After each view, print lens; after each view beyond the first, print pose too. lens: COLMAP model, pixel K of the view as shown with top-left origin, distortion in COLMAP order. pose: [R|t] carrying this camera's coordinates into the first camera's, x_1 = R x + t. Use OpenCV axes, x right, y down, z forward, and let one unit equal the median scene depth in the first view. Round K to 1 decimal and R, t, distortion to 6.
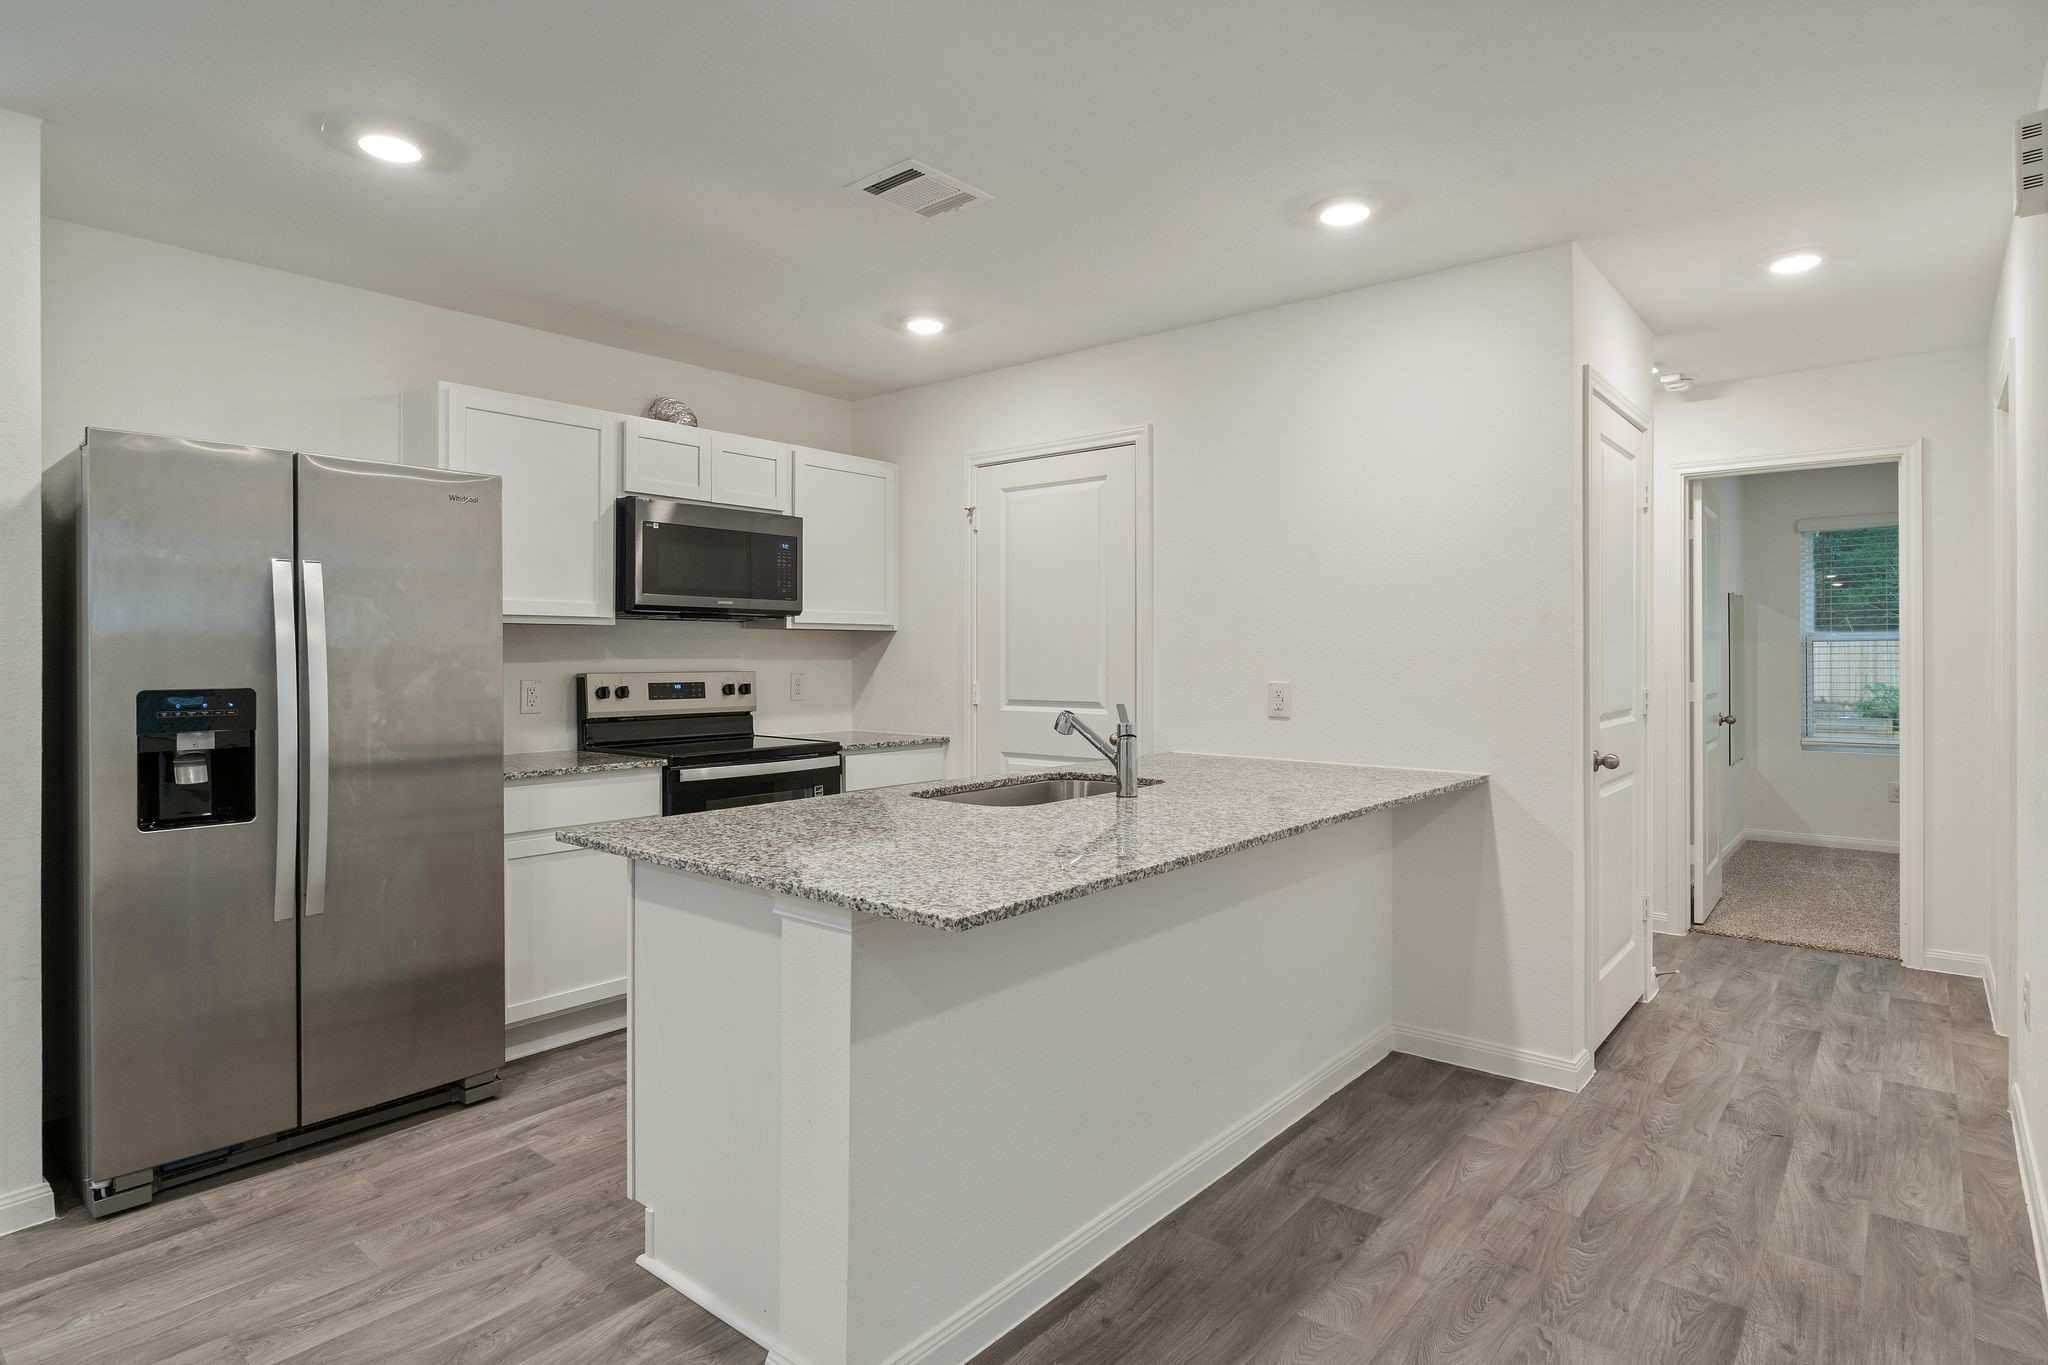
lens RADIAL K [[1047.9, 0, 1018.6], [0, 1047.9, 669.2], [0, 0, 1]] dist [-0.000709, -0.001872]
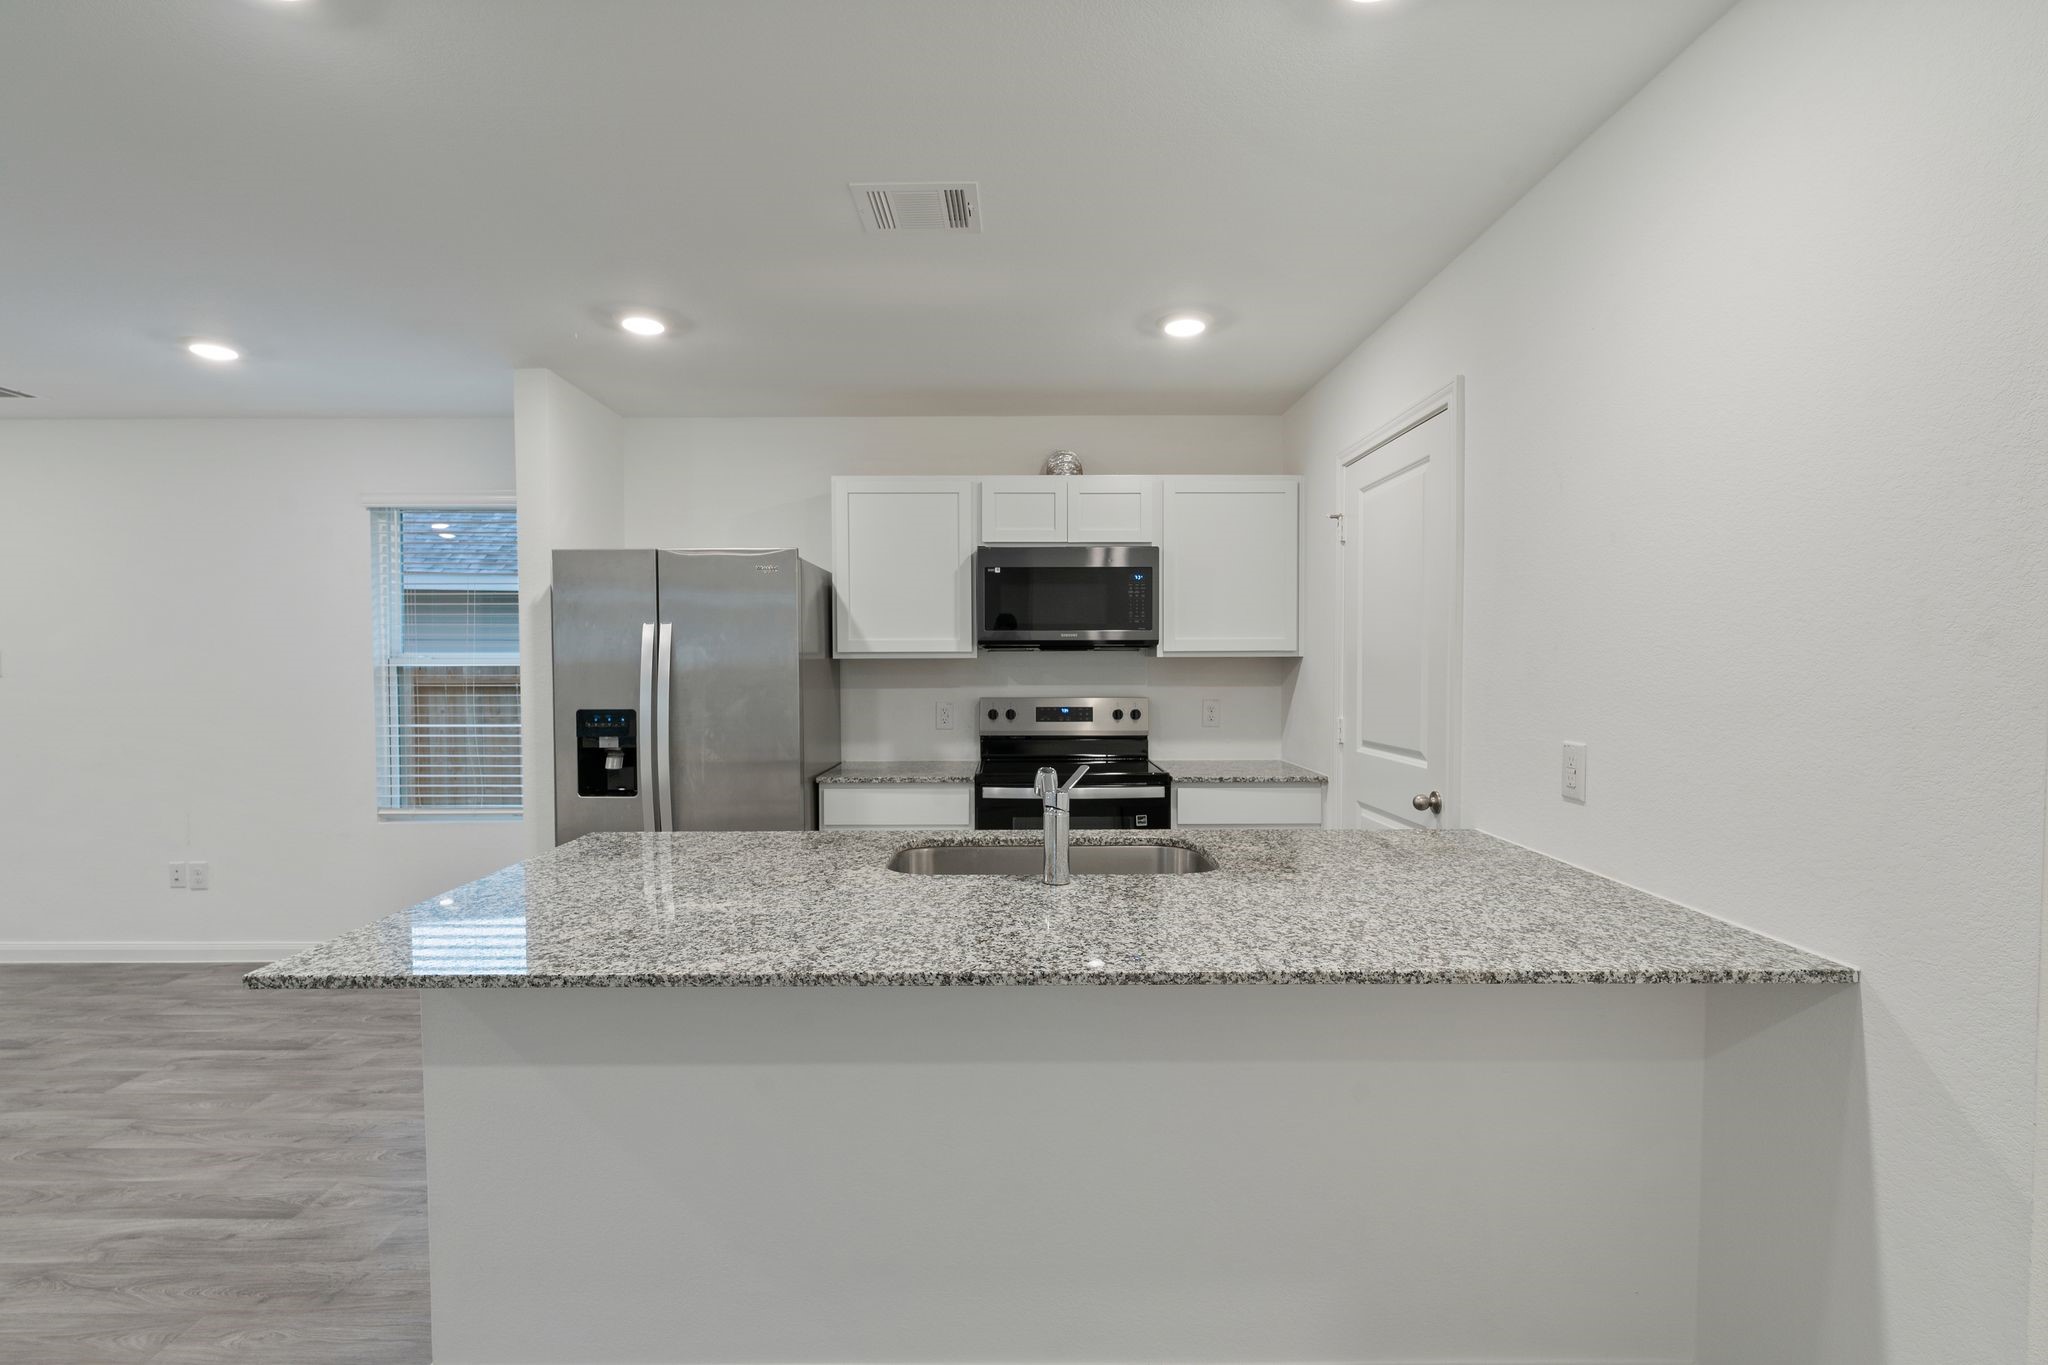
lens RADIAL K [[914.3, 0, 1024.6], [0, 914.3, 672.3], [0, 0, 1]] dist [0.005814, -0.002371]
pose [[0.654488, 0.004019, -0.756062, 0.400240], [-0.007566, 0.999971, -0.001233, -0.023739], [0.756035, 0.006528, 0.654499, 0.349047]]
